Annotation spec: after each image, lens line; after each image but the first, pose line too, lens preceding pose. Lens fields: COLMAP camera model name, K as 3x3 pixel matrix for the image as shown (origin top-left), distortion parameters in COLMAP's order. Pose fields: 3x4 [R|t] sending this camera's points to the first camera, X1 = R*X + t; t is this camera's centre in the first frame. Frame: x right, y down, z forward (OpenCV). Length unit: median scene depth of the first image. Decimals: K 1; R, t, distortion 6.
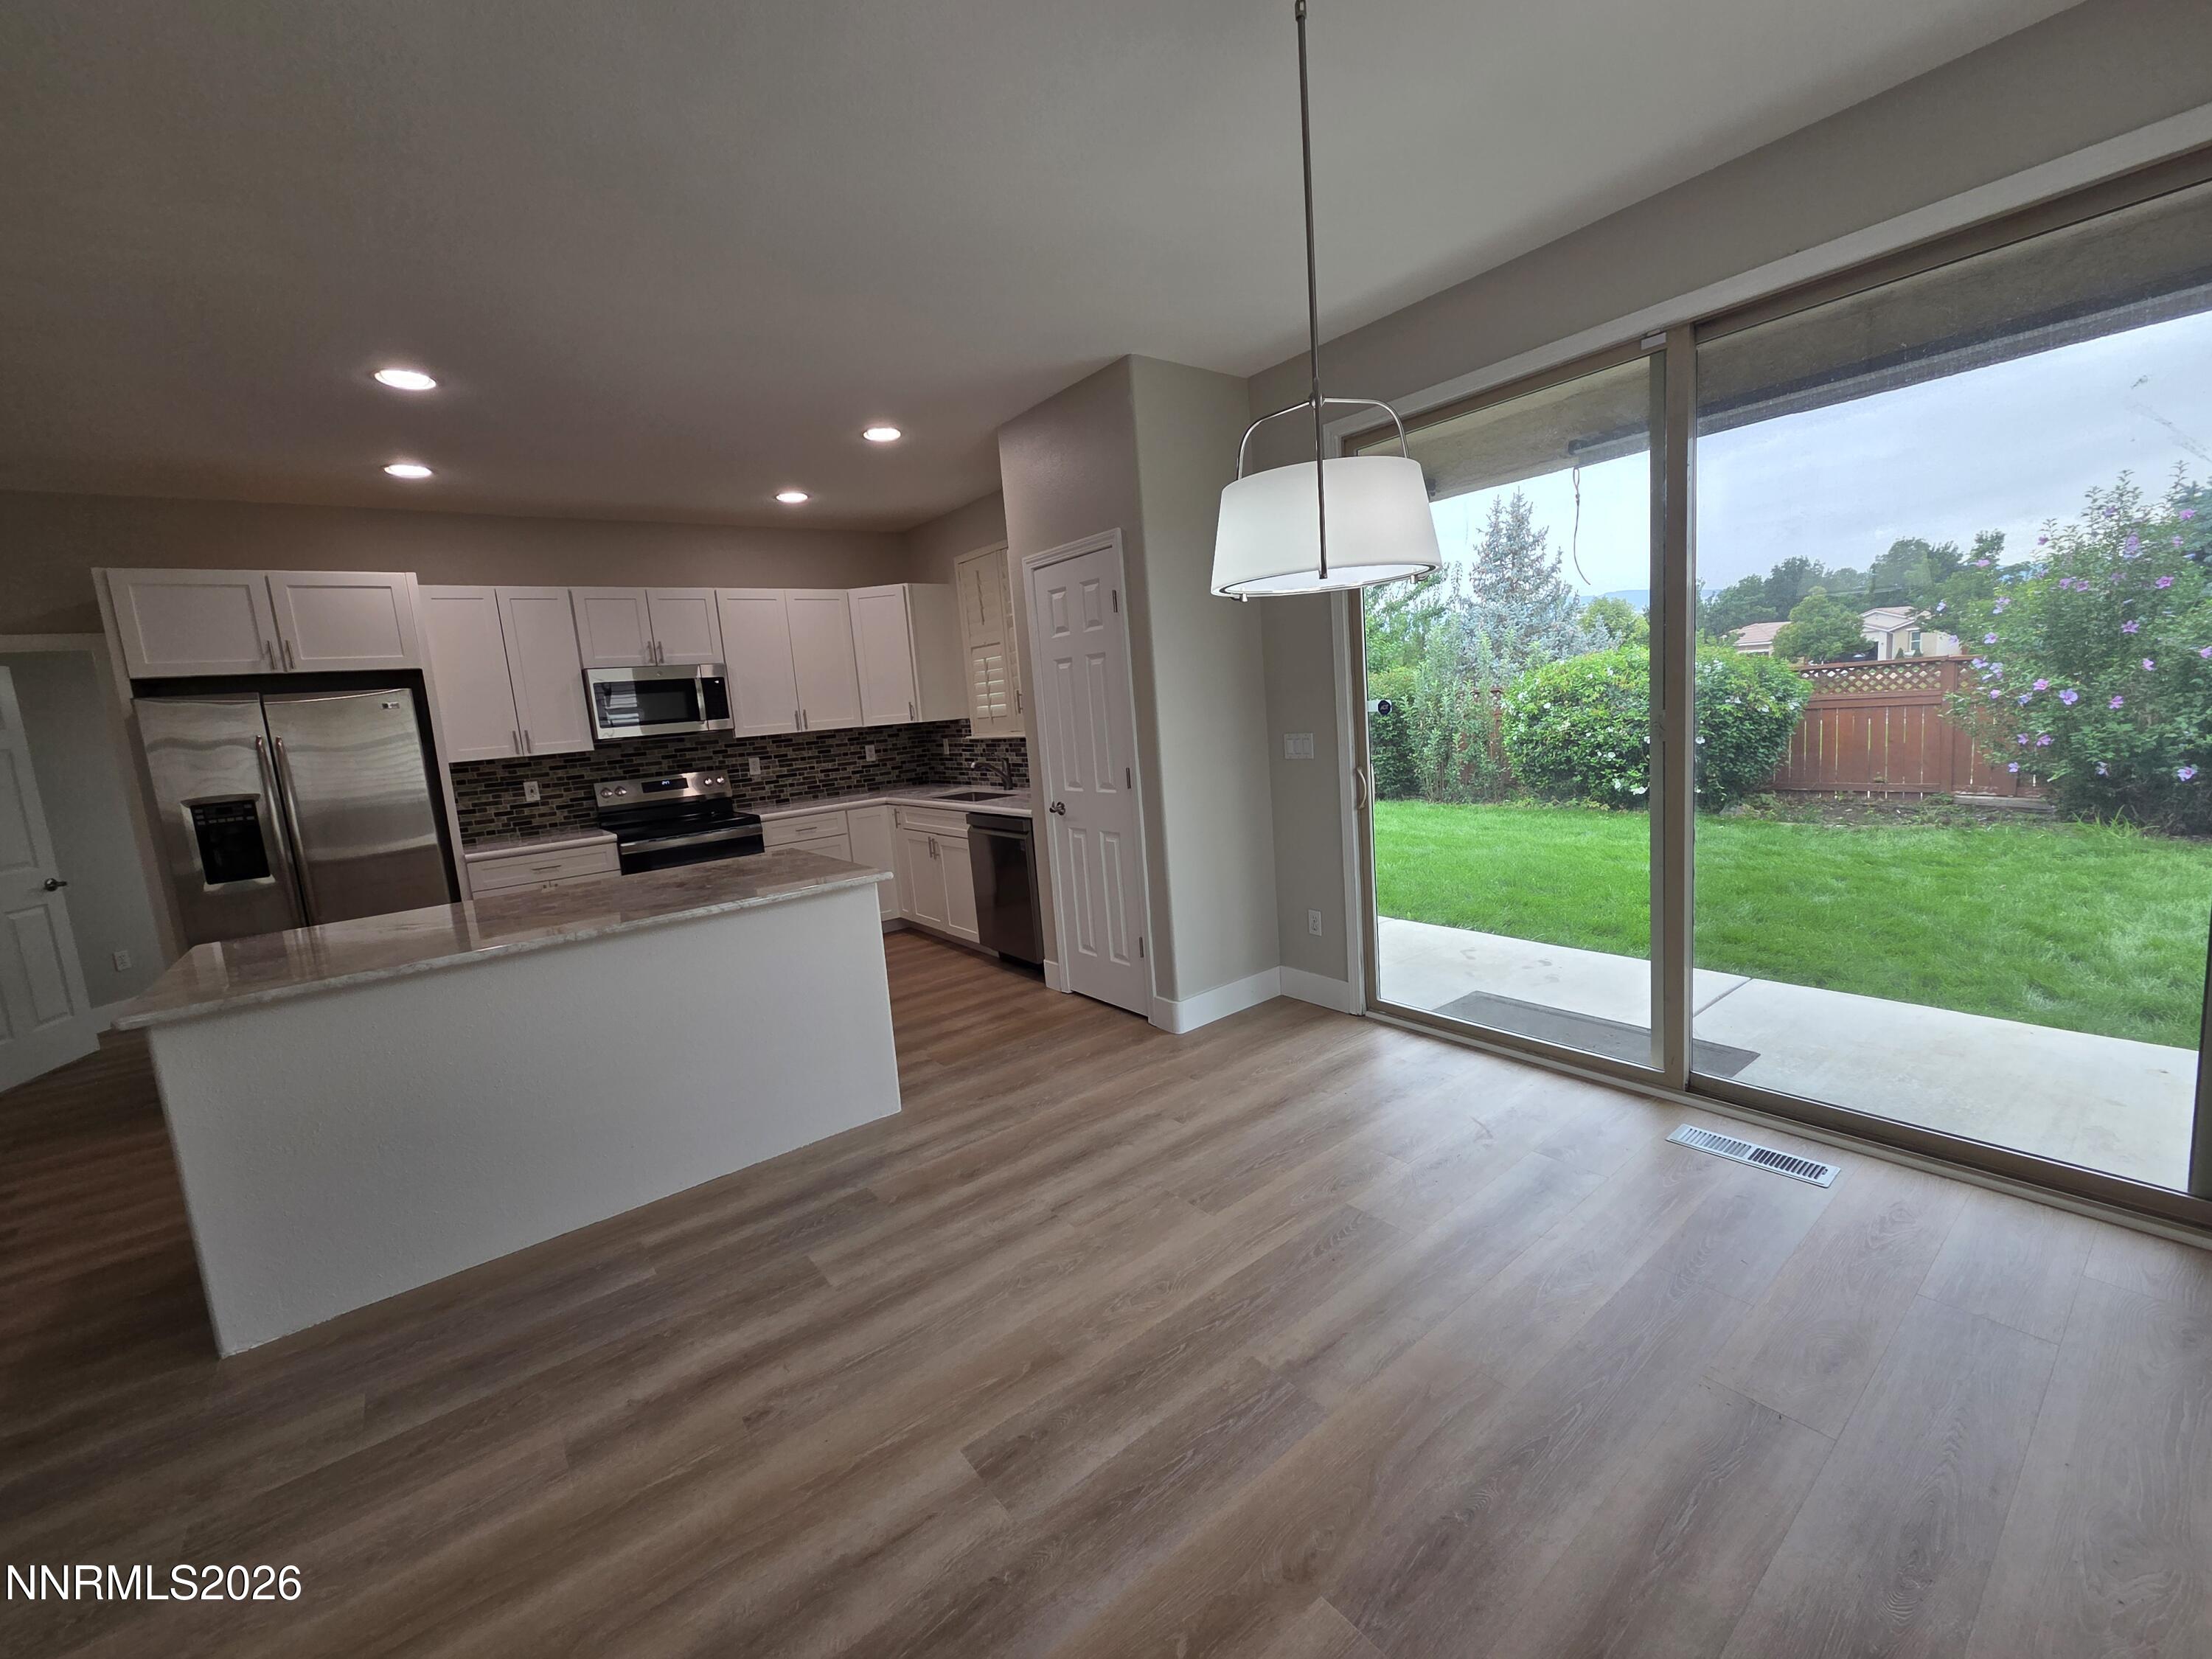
lens RADIAL K [[900.8, 0, 1113.1], [0, 900.8, 817.0], [0, 0, 1]] dist [0.003995, -0.001106]
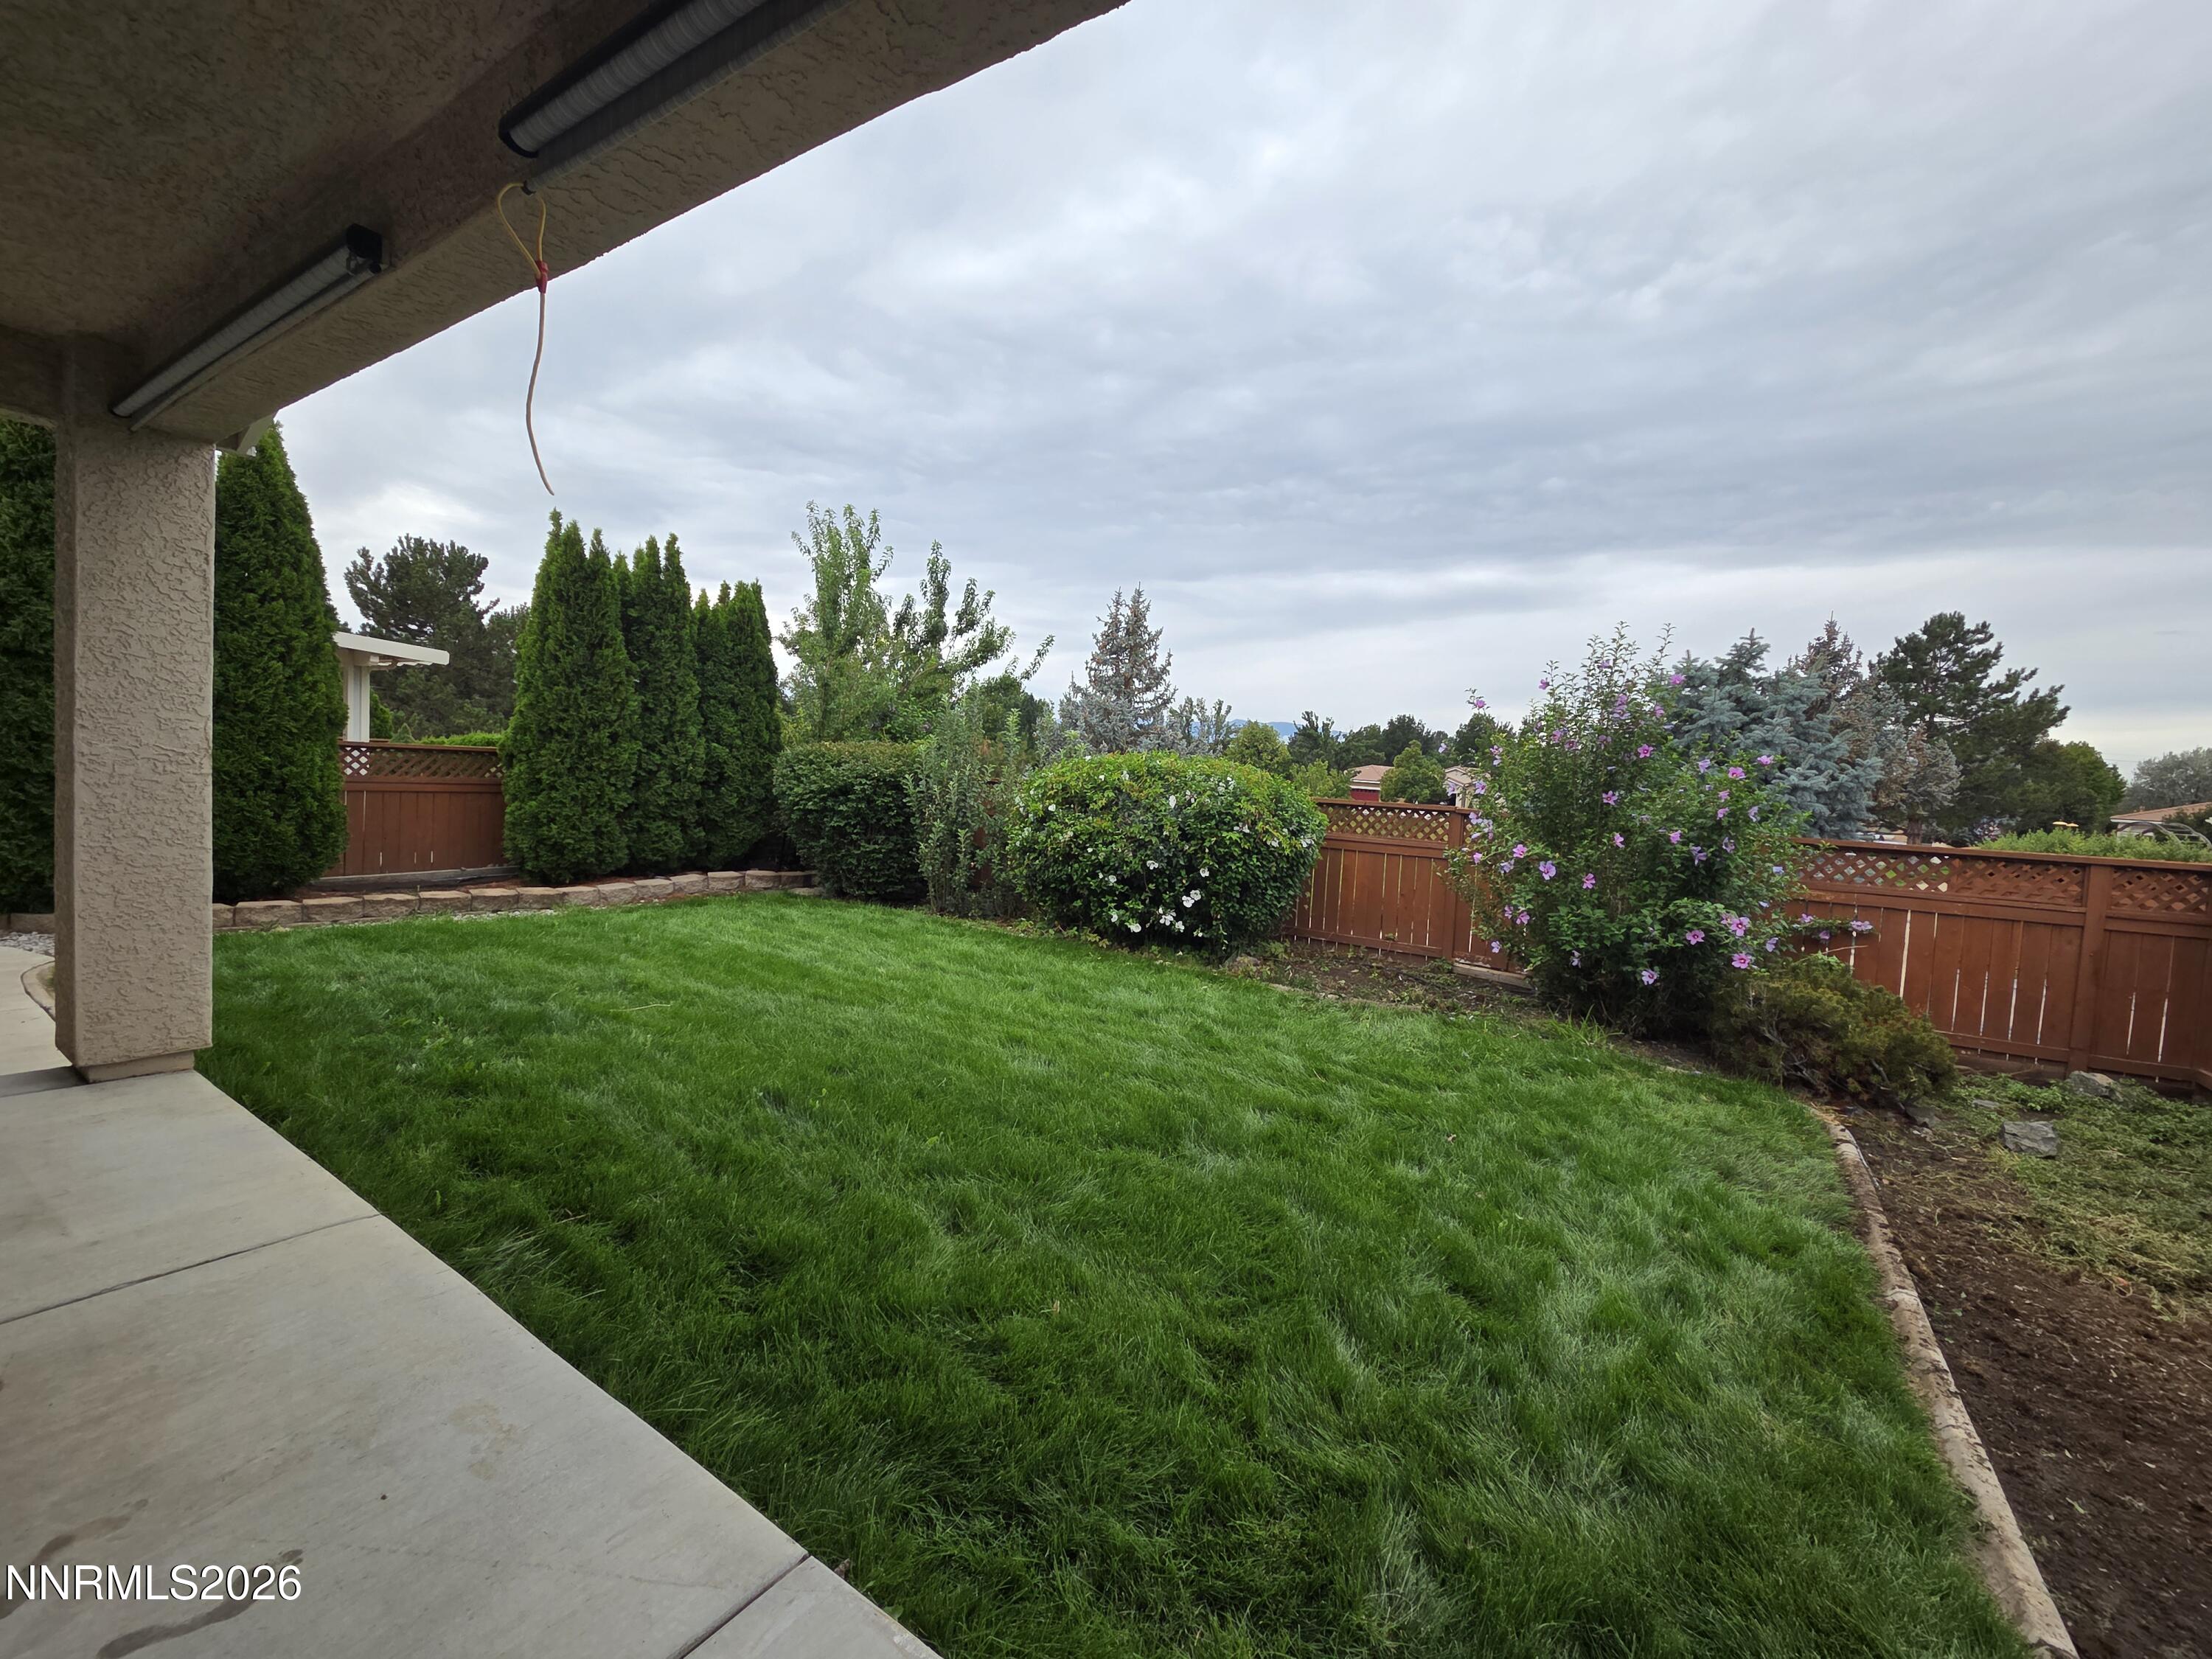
lens RADIAL K [[900.8, 0, 1126.0], [0, 900.8, 807.4], [0, 0, 1]] dist [0.003995, -0.001106]
pose [[0.934247, 0.123057, 0.334722, 0.480888], [-0.091354, 0.989843, -0.108927, -0.075708], [-0.344726, 0.071186, 0.936000, 0.413233]]
